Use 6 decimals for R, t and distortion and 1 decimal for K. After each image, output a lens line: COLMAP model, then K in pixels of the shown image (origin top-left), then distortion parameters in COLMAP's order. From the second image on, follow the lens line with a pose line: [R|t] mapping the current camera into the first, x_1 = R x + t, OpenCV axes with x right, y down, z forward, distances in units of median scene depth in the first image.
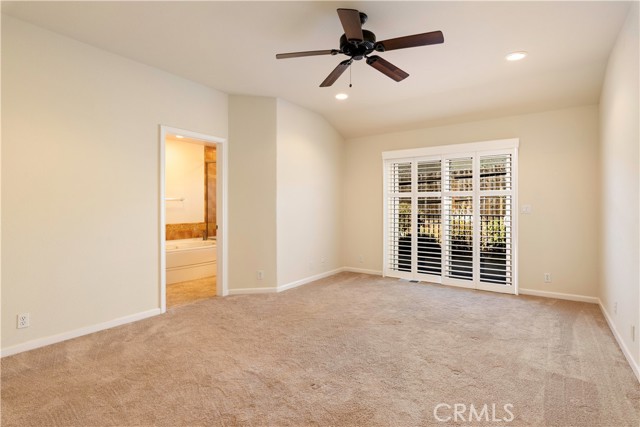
lens RADIAL K [[325.6, 0, 319.4], [0, 325.6, 210.3], [0, 0, 1]] dist [-0.001700, -0.000083]
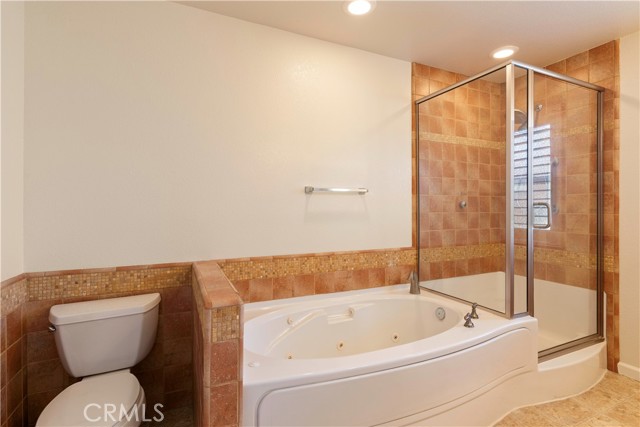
lens RADIAL K [[312.7, 0, 320.3], [0, 312.7, 213.1], [0, 0, 1]] dist [-0.001595, -0.000039]
pose [[0.862041, -0.009884, -0.506743, -0.249541], [0.005760, 0.999936, -0.009705, -0.003570], [0.506807, 0.005447, 0.862043, 0.590164]]
